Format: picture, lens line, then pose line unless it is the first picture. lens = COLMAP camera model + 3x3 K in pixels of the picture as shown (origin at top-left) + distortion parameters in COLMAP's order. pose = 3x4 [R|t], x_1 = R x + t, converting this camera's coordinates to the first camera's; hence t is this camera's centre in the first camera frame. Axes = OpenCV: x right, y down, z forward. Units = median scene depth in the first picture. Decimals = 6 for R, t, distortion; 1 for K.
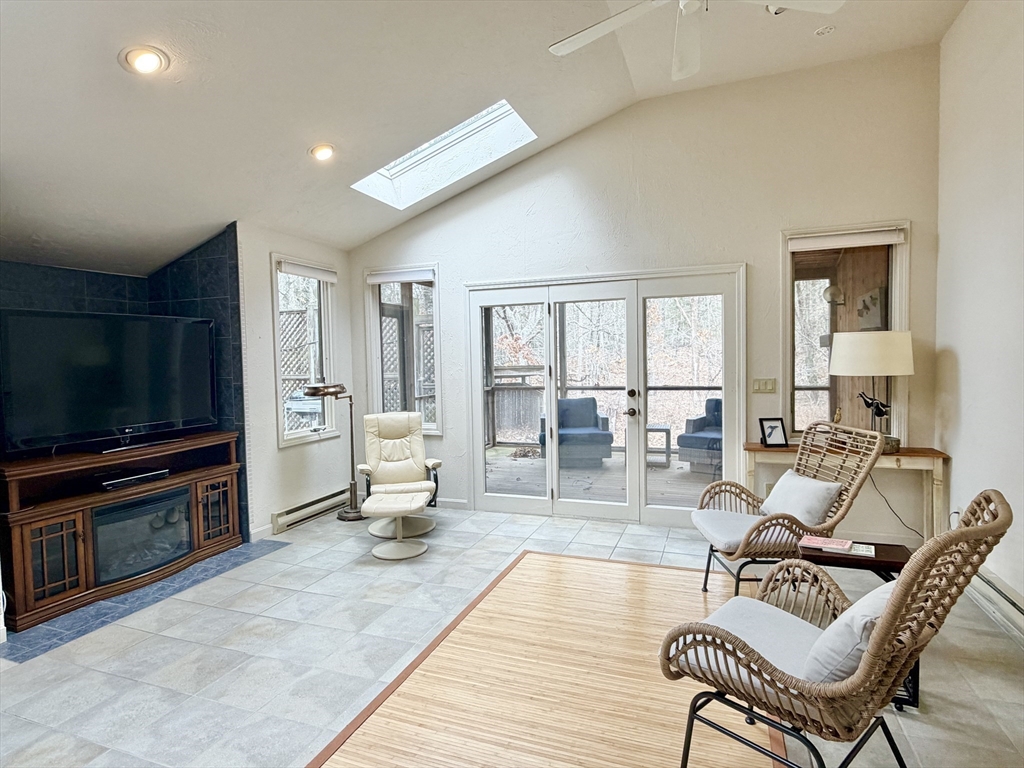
lens RADIAL K [[567.2, 0, 517.7], [0, 567.2, 377.5], [0, 0, 1]] dist [0.000241, 0.001895]
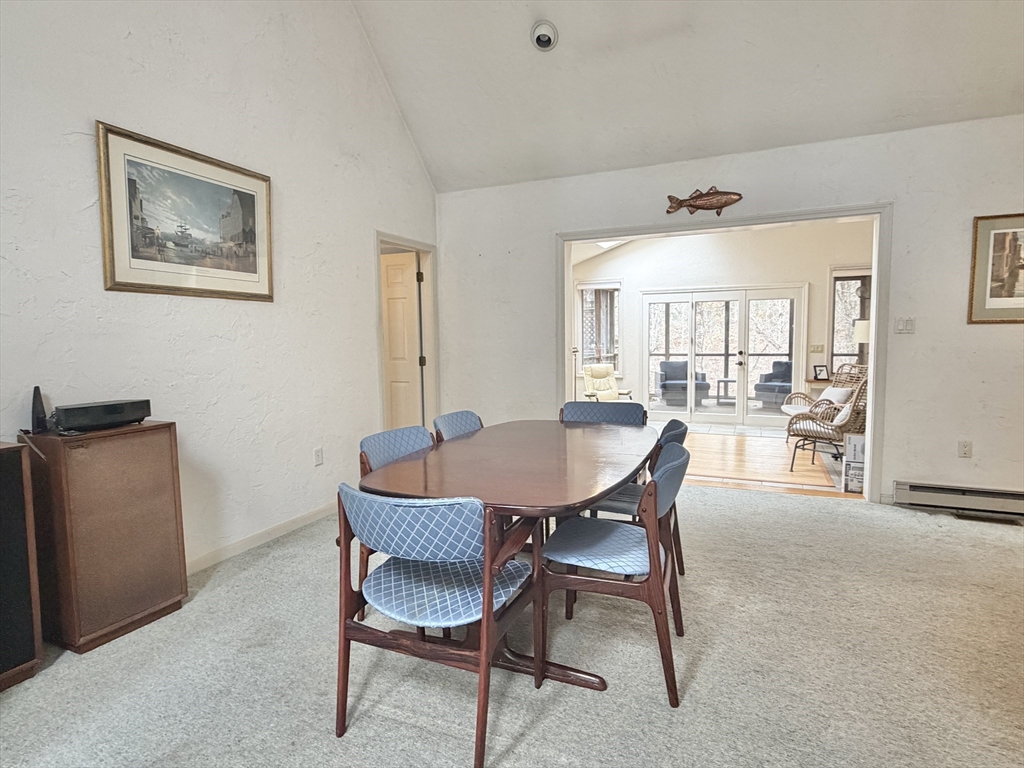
lens RADIAL K [[567.2, 0, 516.0], [0, 567.2, 381.5], [0, 0, 1]] dist [0.000241, 0.001895]
pose [[0.998353, 0.010580, -0.056388, -0.404870], [-0.007774, 0.998731, 0.049752, 0.033629], [0.056843, -0.049232, 0.997169, -0.835822]]
